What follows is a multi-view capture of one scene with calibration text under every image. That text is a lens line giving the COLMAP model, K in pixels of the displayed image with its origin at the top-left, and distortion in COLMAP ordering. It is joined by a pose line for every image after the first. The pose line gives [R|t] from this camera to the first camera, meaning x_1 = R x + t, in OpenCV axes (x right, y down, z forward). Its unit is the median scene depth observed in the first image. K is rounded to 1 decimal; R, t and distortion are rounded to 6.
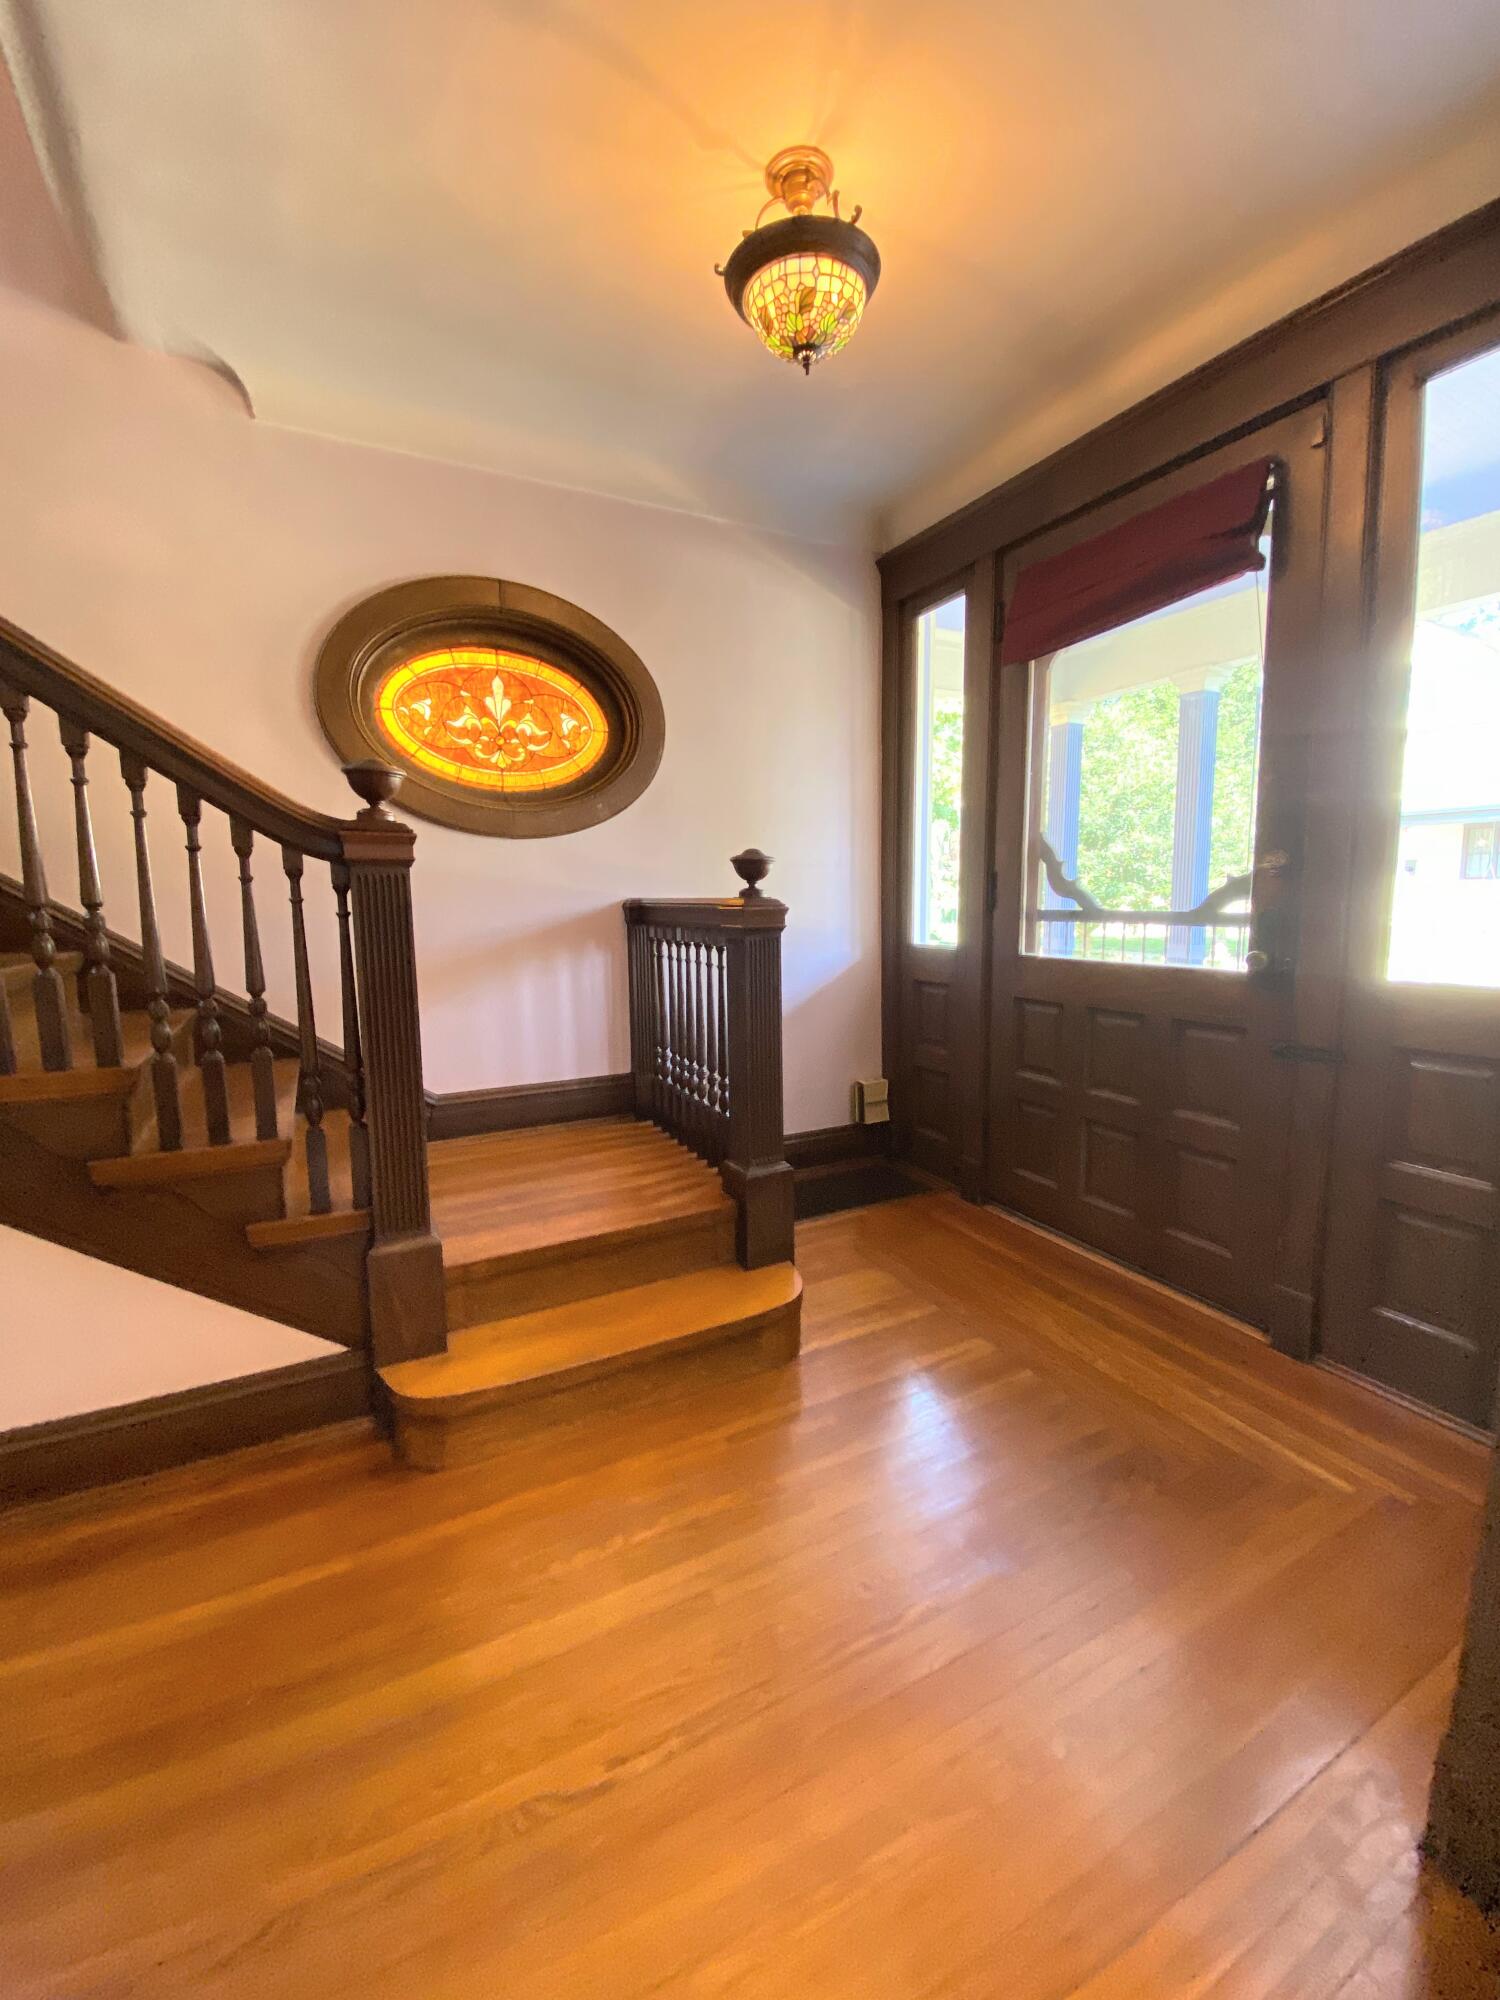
lens RADIAL K [[799.2, 0, 743.4], [0, 799.2, 1001.4], [0, 0, 1]] dist [0.023539, -0.023527]
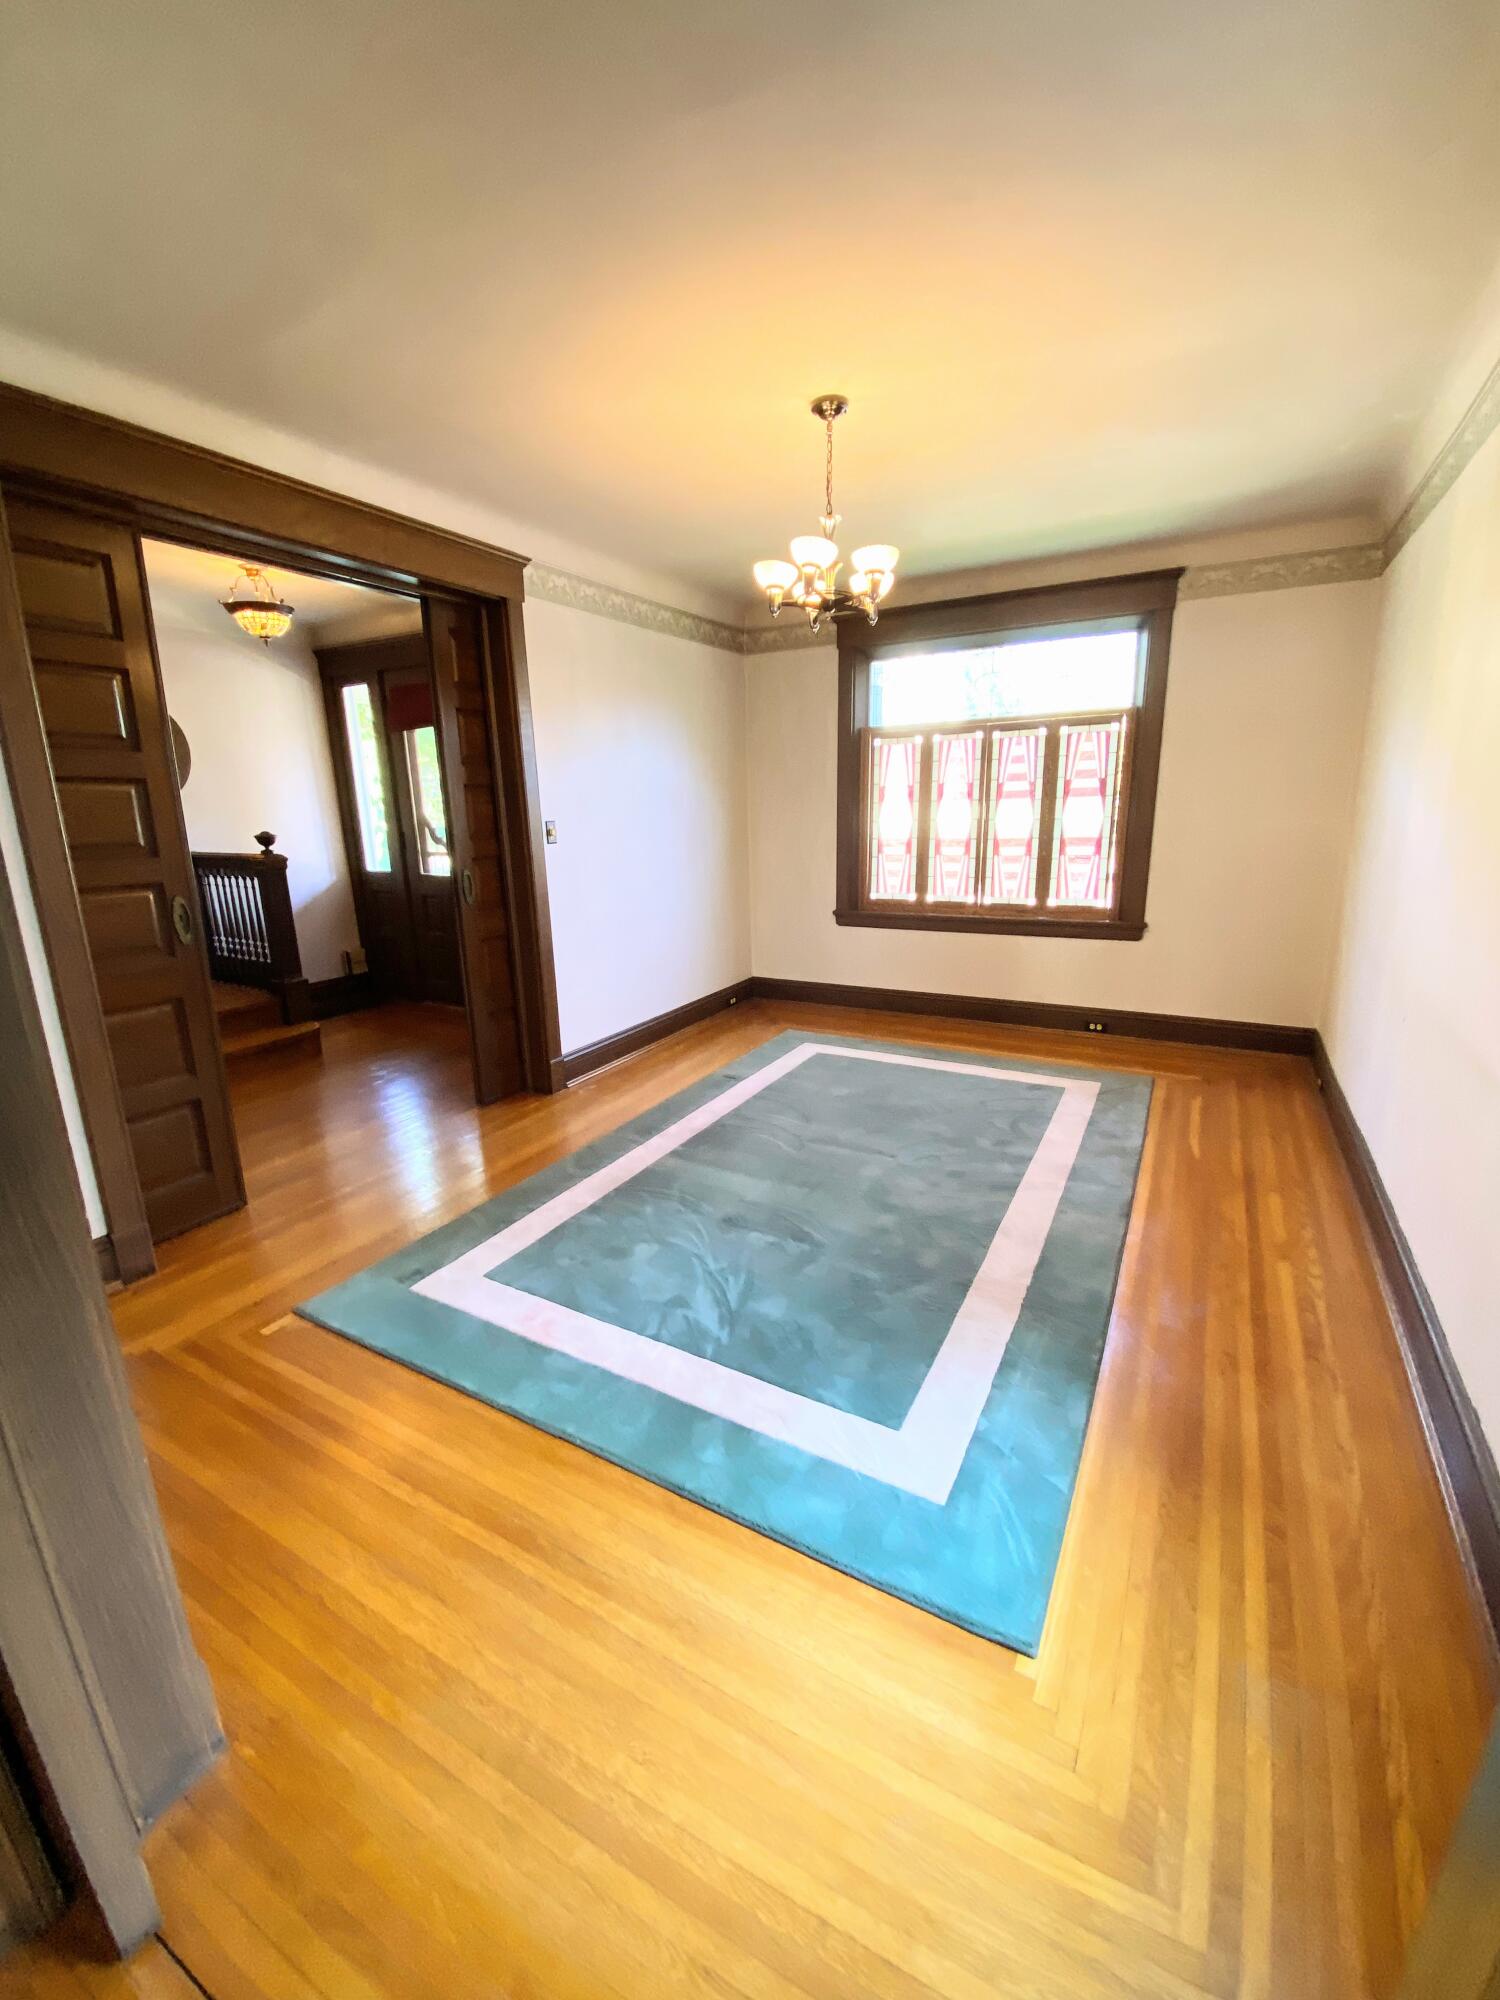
lens RADIAL K [[799.2, 0, 743.4], [0, 799.2, 1001.4], [0, 0, 1]] dist [0.023539, -0.023527]
pose [[0.837670, -0.132752, 0.529798, -0.096051], [0.076849, 0.989009, 0.126312, 0.072345], [-0.540744, -0.065093, 0.838665, -1.259839]]
